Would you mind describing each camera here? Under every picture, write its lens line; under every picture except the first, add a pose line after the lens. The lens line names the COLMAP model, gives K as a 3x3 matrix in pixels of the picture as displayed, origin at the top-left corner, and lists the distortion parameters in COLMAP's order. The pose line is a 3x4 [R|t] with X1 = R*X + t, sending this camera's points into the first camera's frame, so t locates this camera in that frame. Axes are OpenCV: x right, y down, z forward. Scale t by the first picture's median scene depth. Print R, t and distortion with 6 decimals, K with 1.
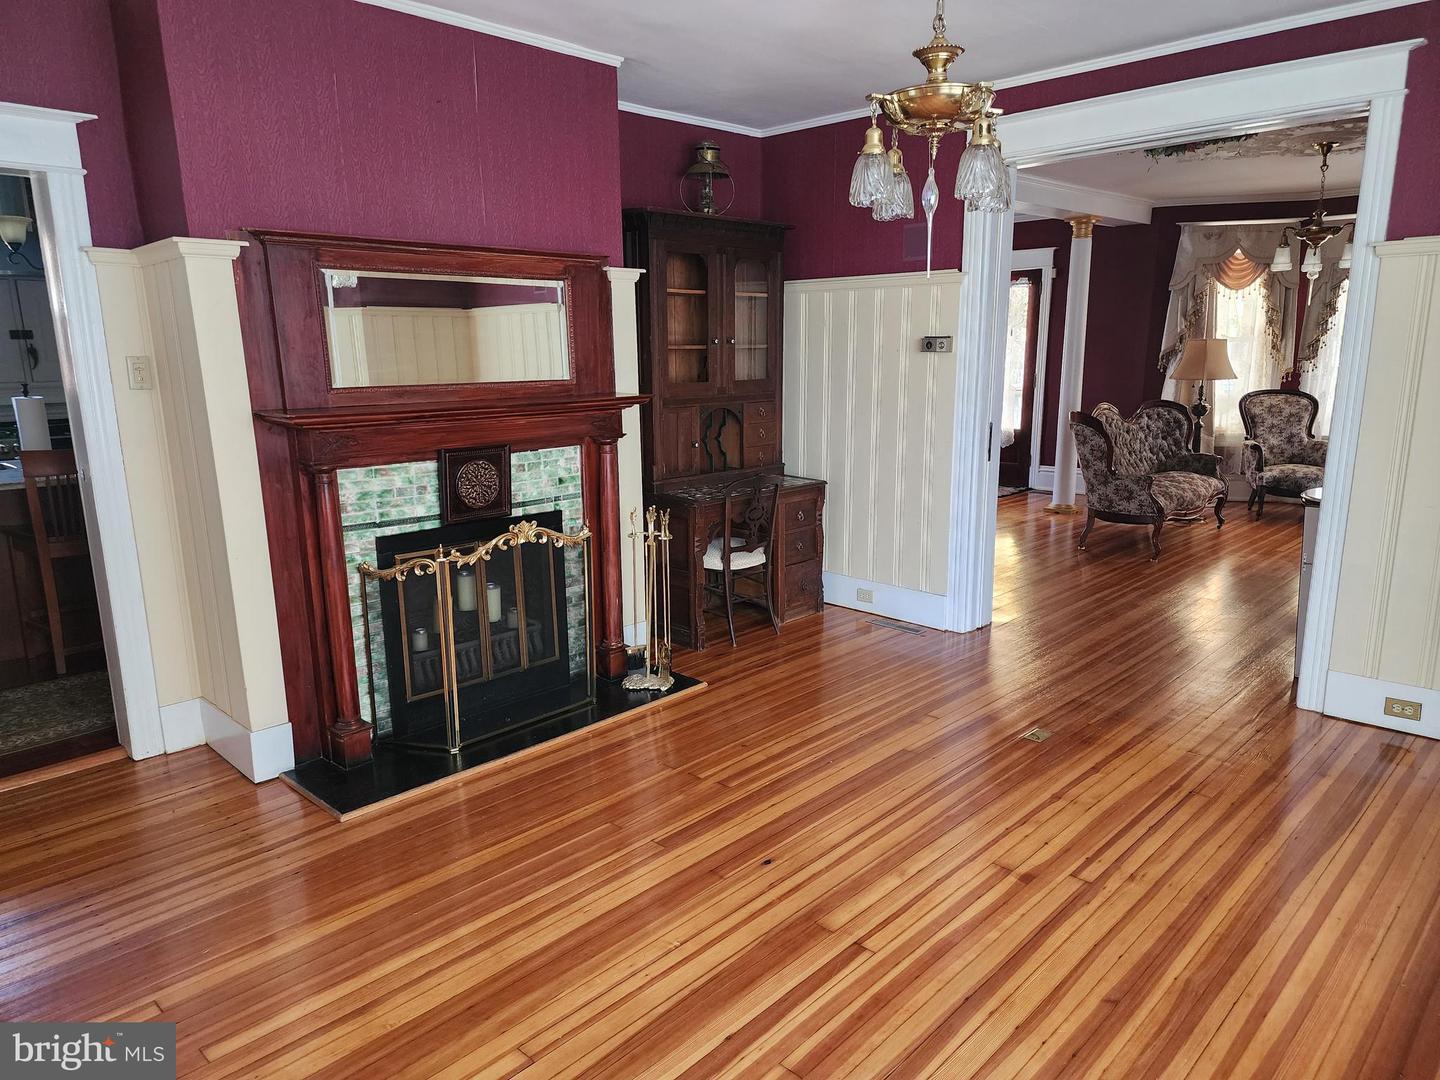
lens RADIAL K [[960.5, 0, 743.5], [0, 960.5, 556.2], [0, 0, 1]] dist [0.062992, -0.050165]
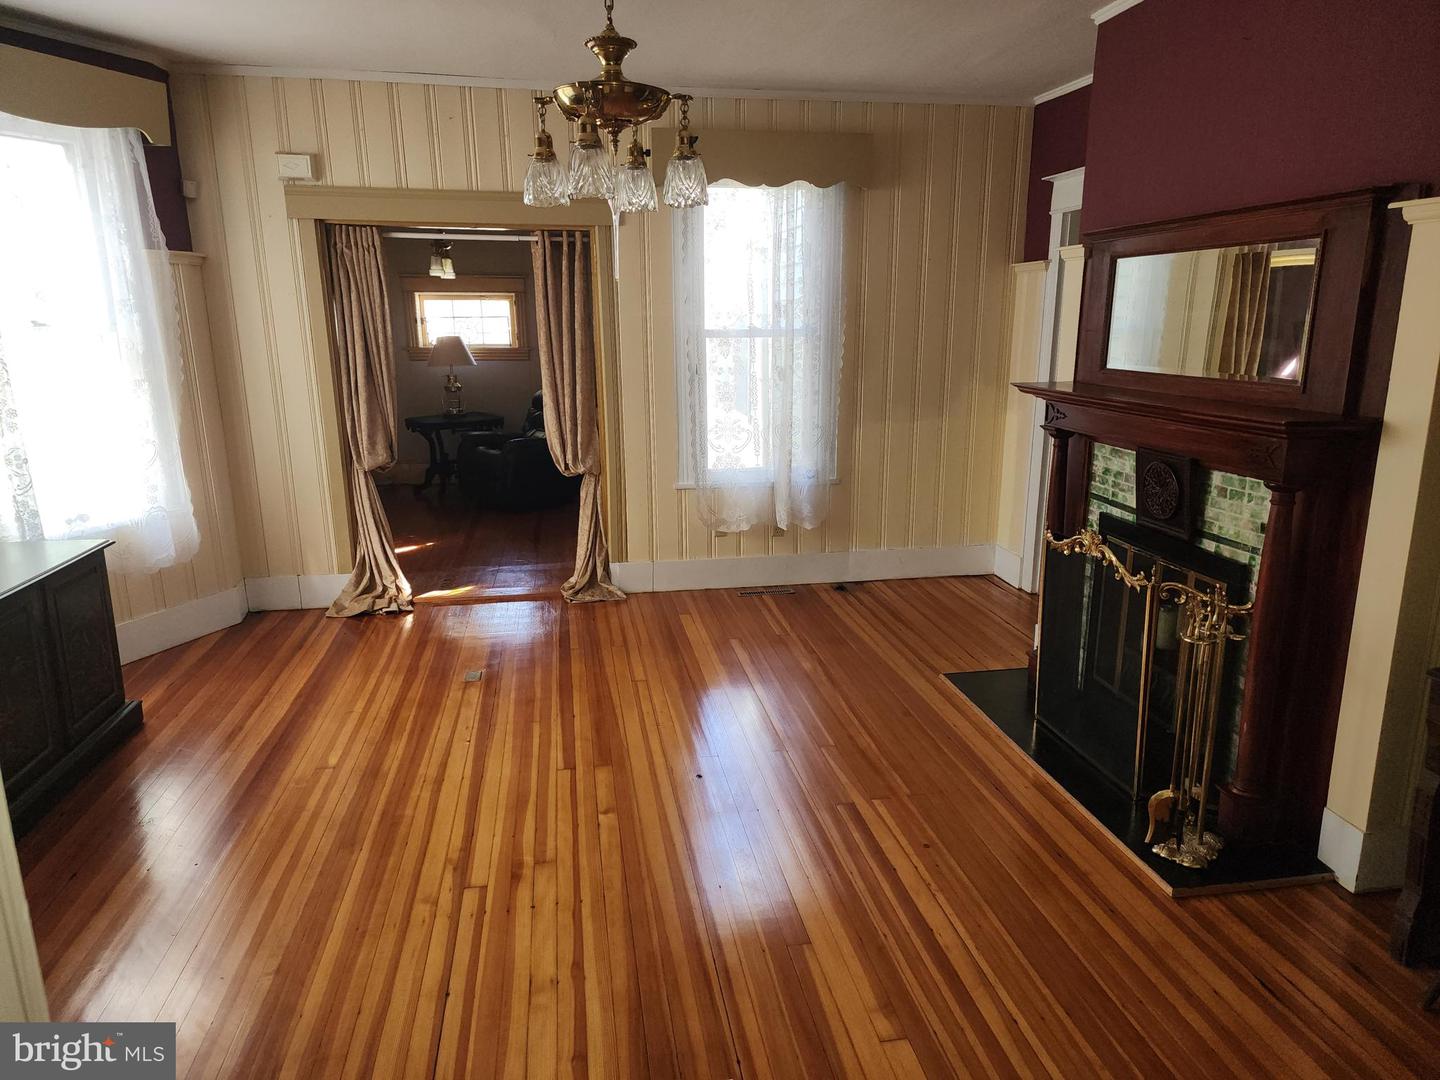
lens RADIAL K [[960.5, 0, 714.8], [0, 960.5, 543.6], [0, 0, 1]] dist [0.062992, -0.050165]
pose [[-0.612183, 0.195936, -0.766056, 0.782942], [-0.159852, 0.918142, 0.362579, -0.342176], [0.774390, 0.344420, -0.530750, 1.407153]]
